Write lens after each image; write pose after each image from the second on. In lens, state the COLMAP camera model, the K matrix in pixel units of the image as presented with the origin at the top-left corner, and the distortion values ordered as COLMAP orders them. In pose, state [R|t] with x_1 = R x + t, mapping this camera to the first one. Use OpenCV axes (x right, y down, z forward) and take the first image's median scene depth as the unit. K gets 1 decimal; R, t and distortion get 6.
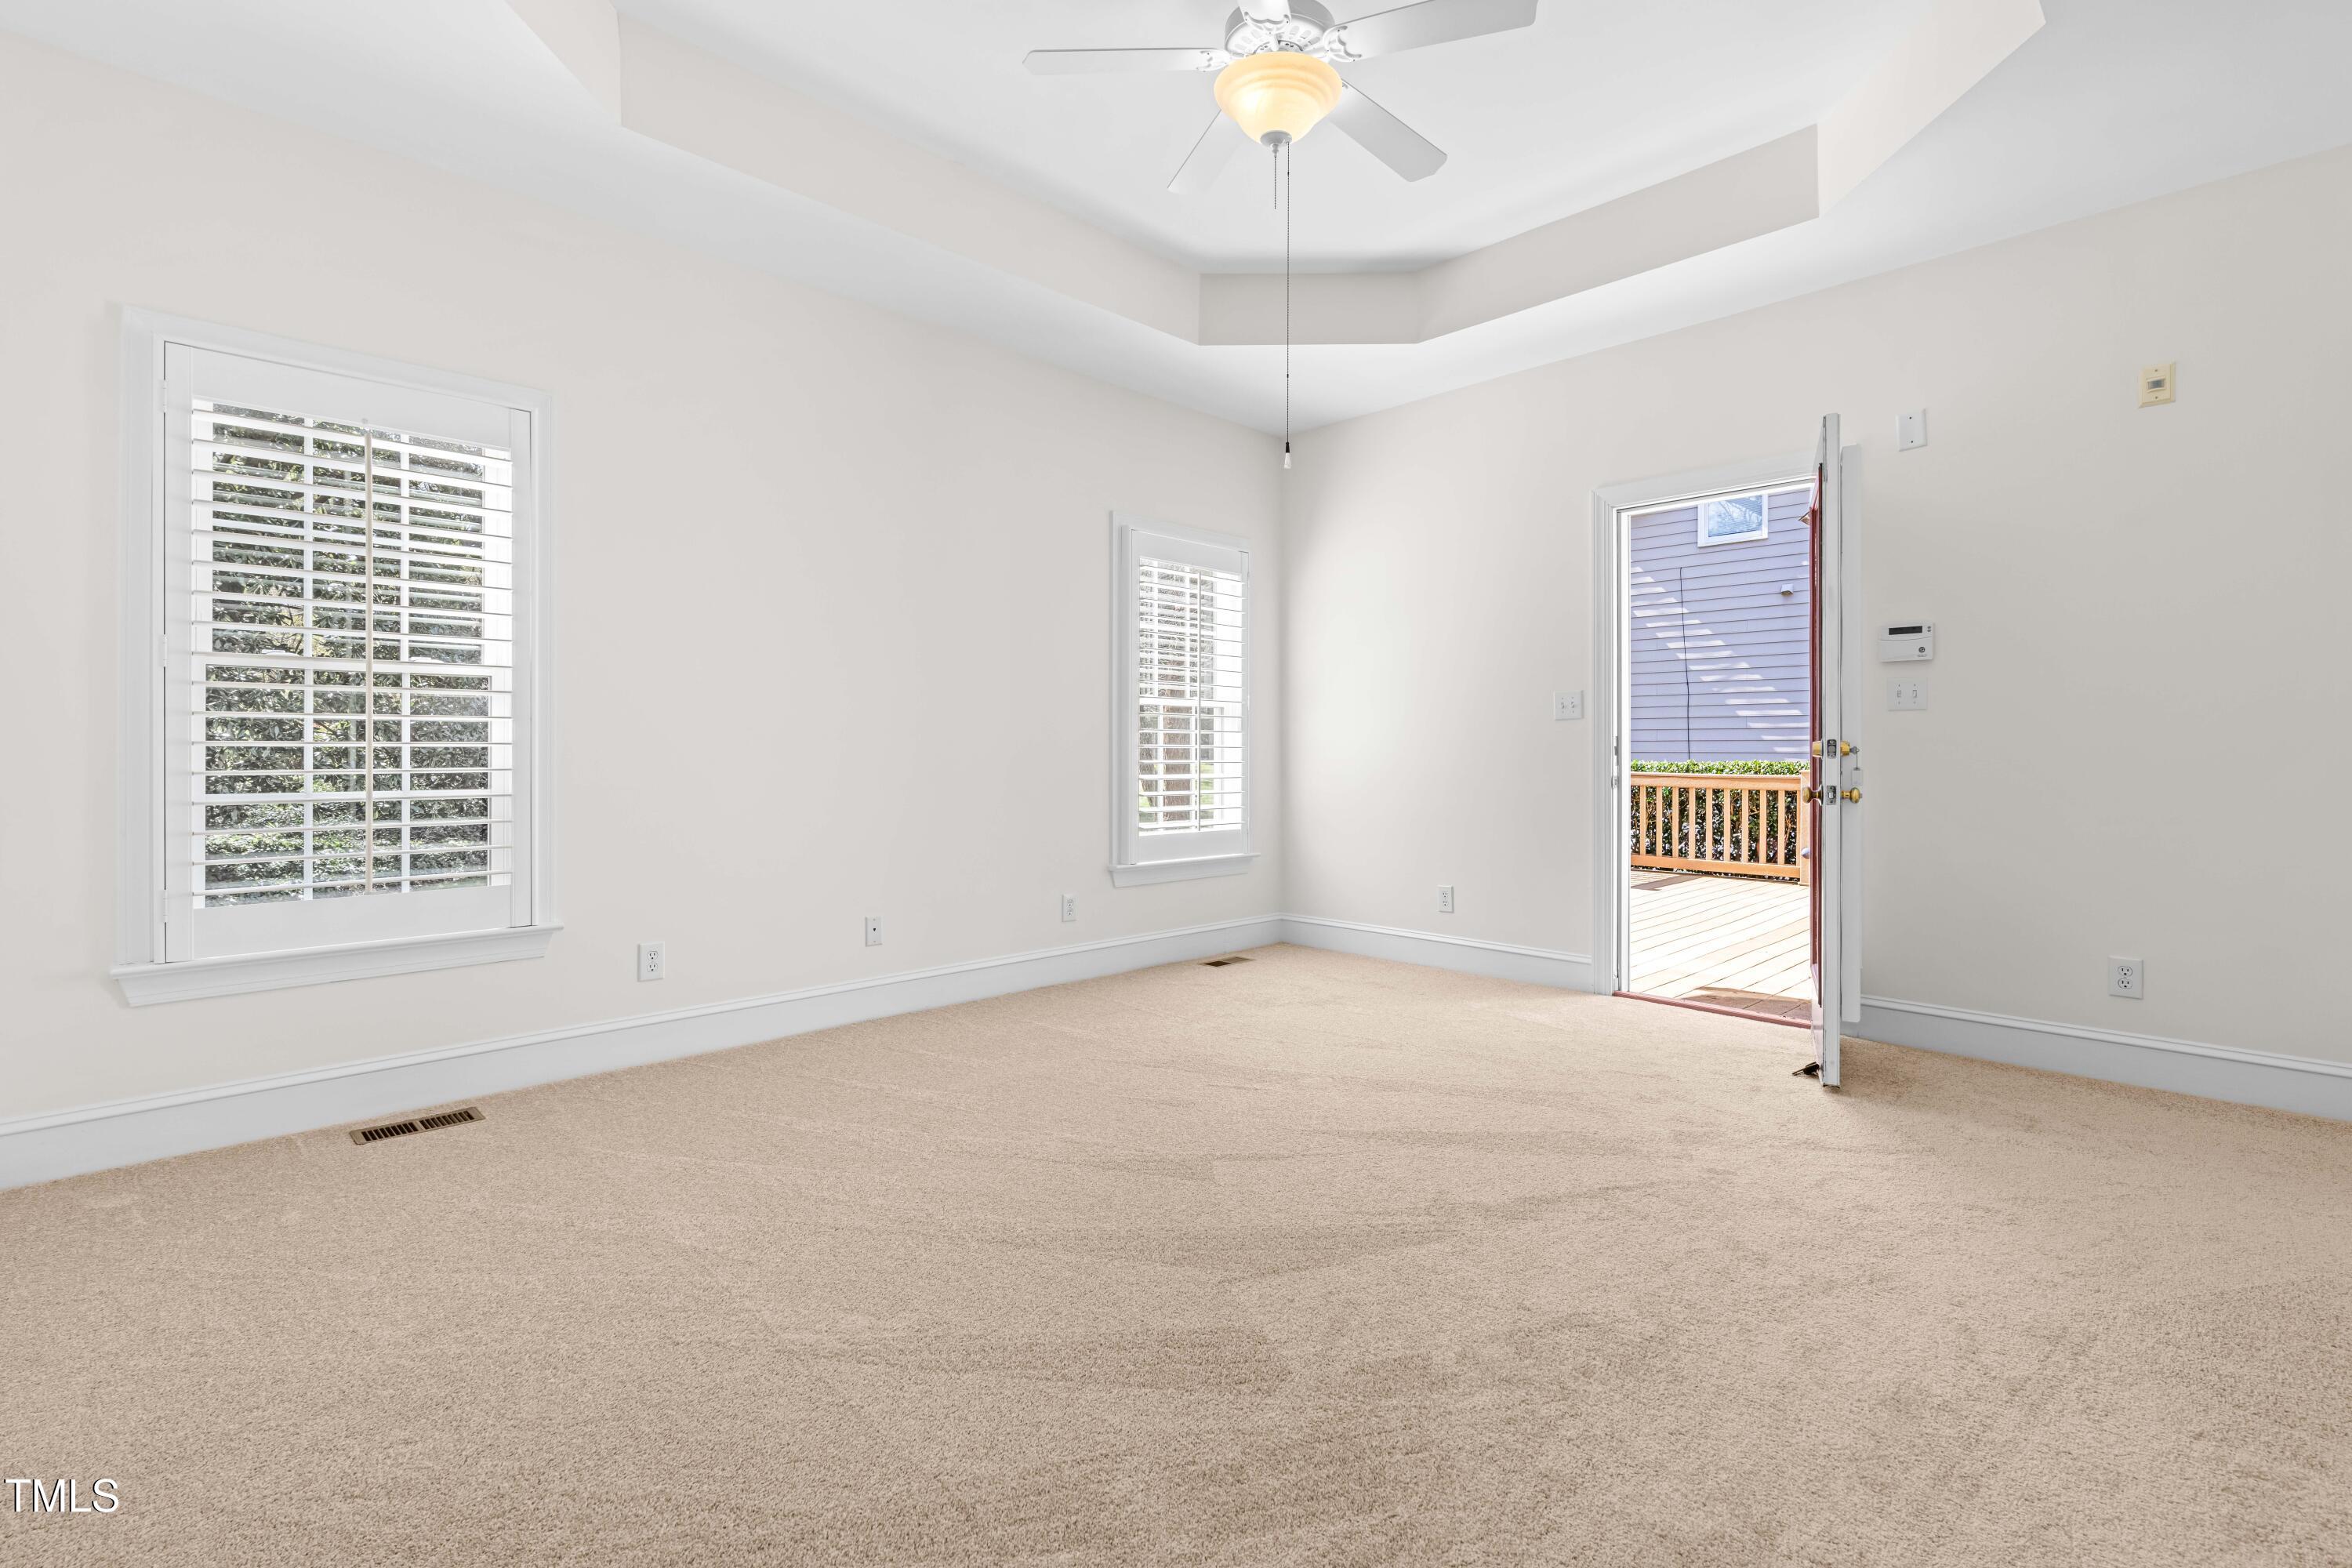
lens RADIAL K [[1070.6, 0, 1174.0], [0, 1070.6, 764.6], [0, 0, 1]] dist [-0.001633, 0.000122]
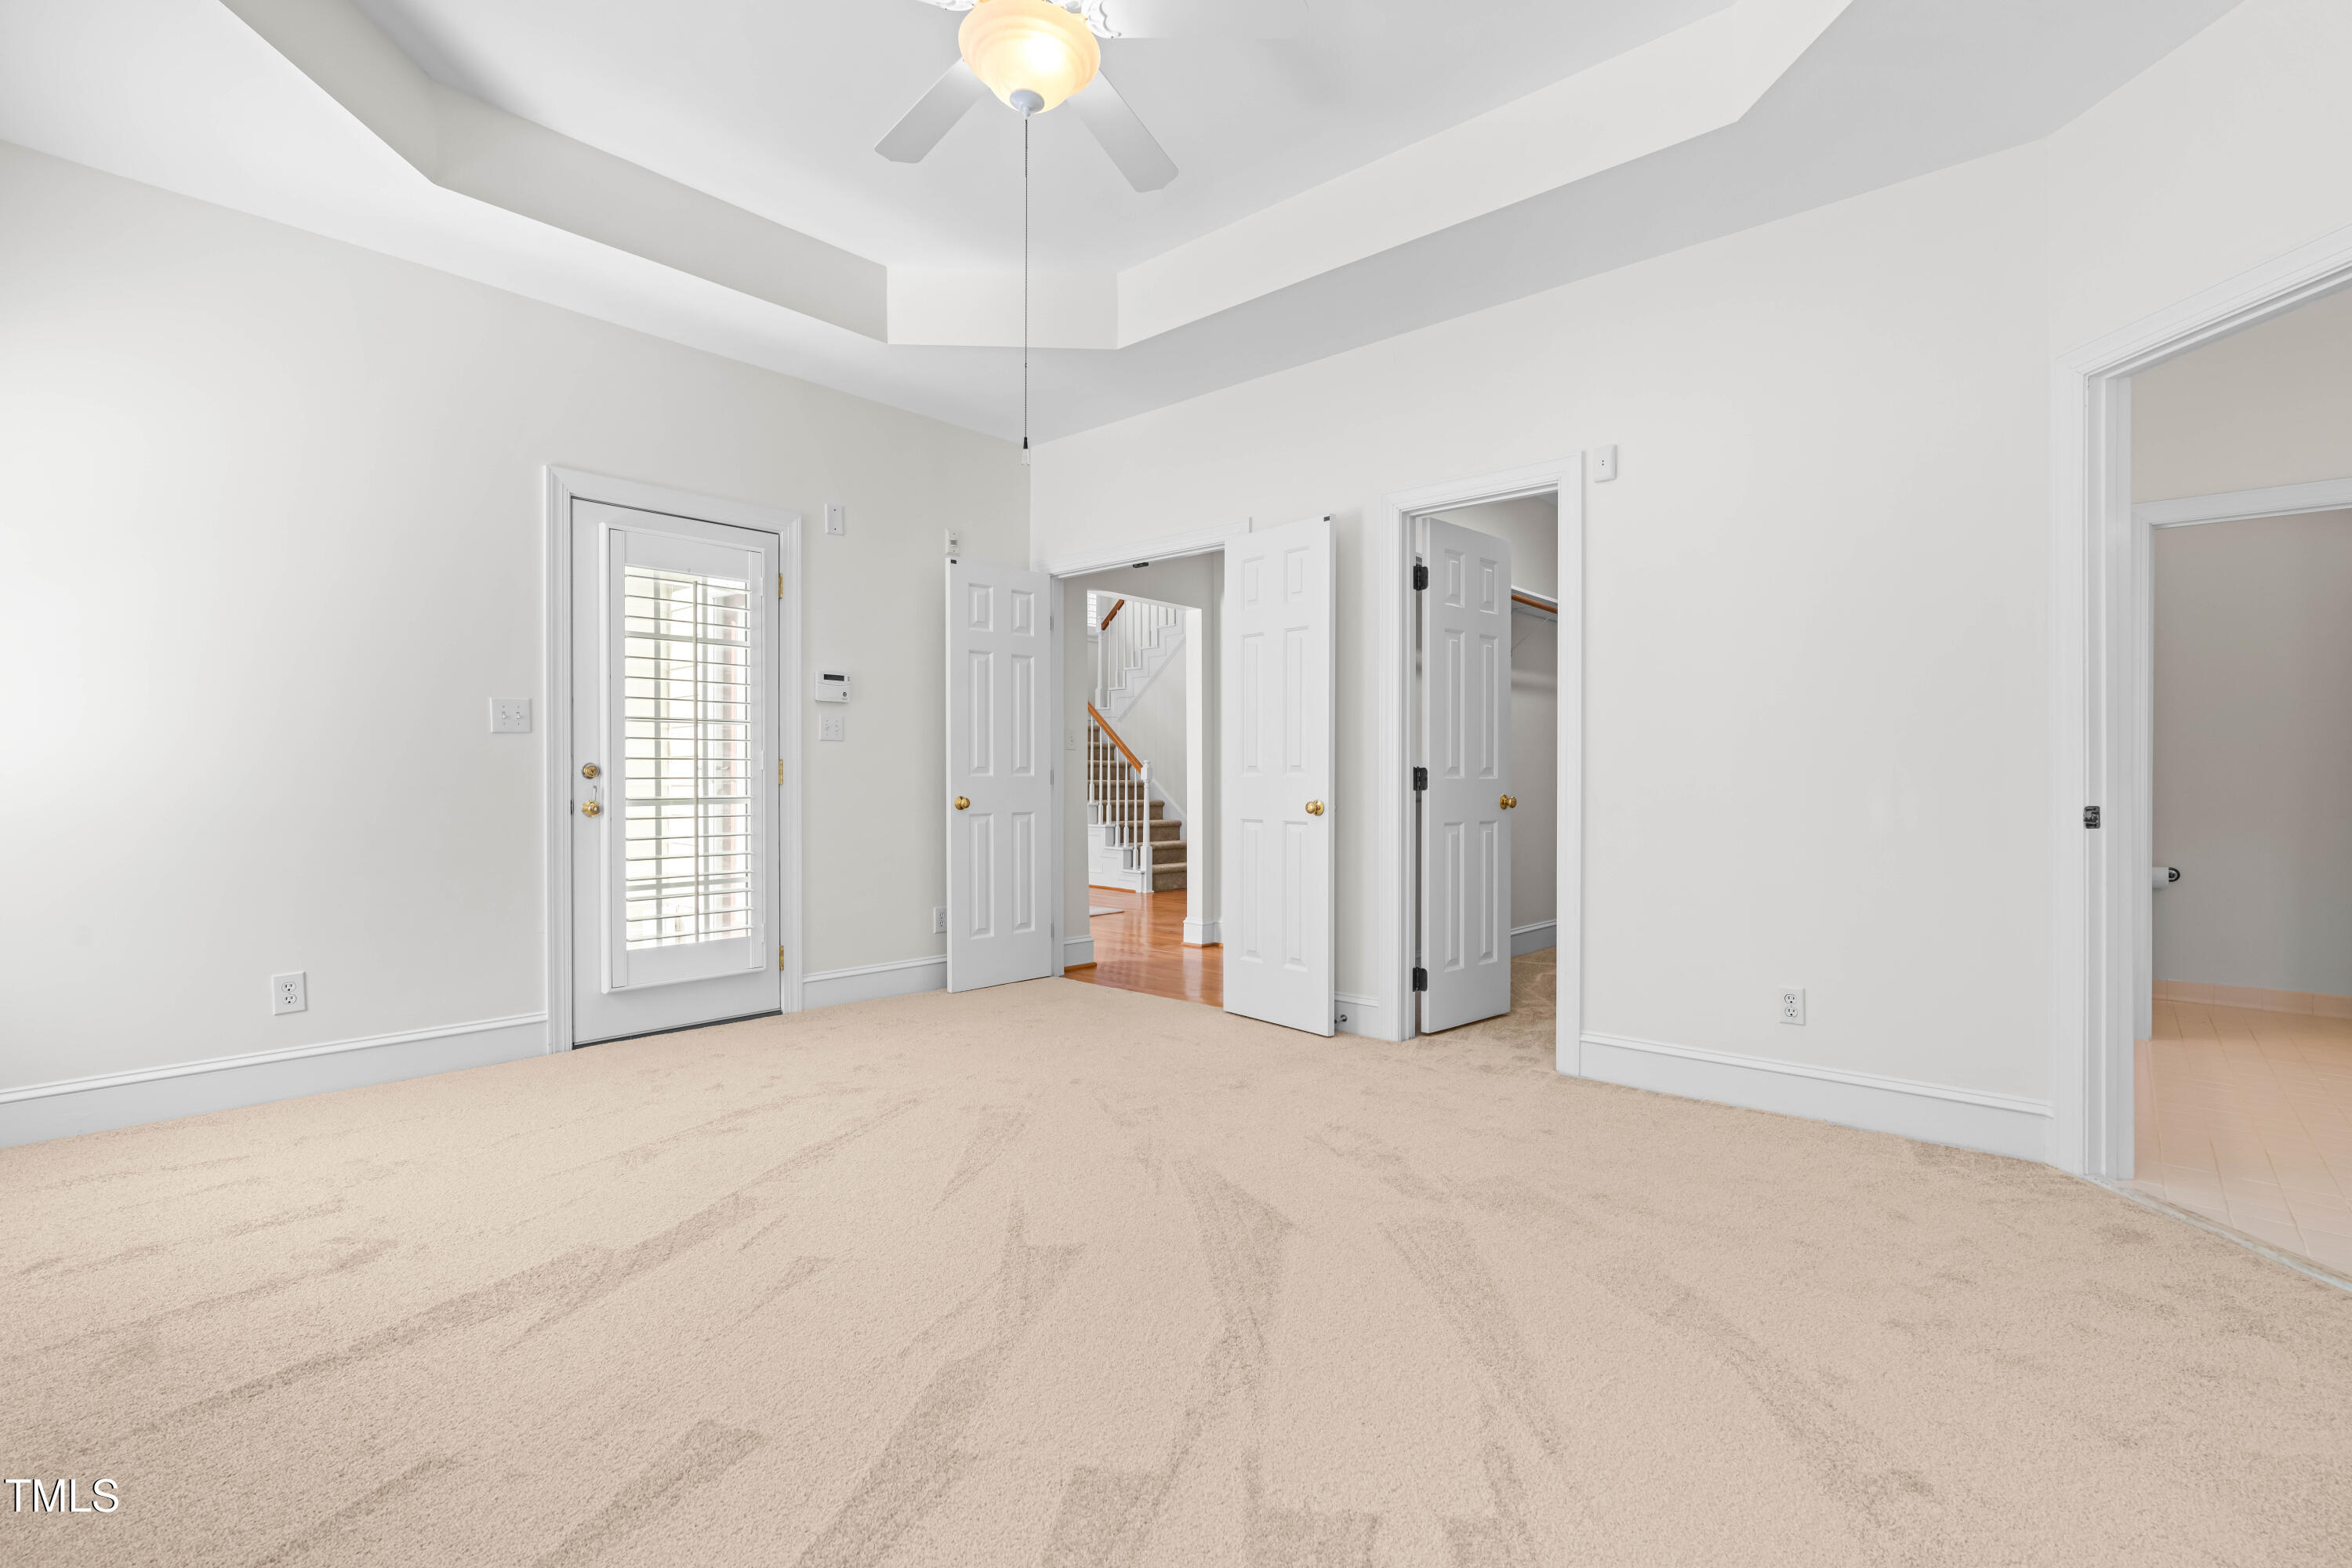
lens RADIAL K [[1083.5, 0, 1180.6], [0, 1083.5, 788.6], [0, 0, 1]] dist [-0.000385, 0.000539]
pose [[-0.067002, -0.011143, 0.997691, -0.516074], [0.008427, 0.999896, 0.011733, -0.005060], [-0.997717, 0.009194, -0.066901, 0.565120]]
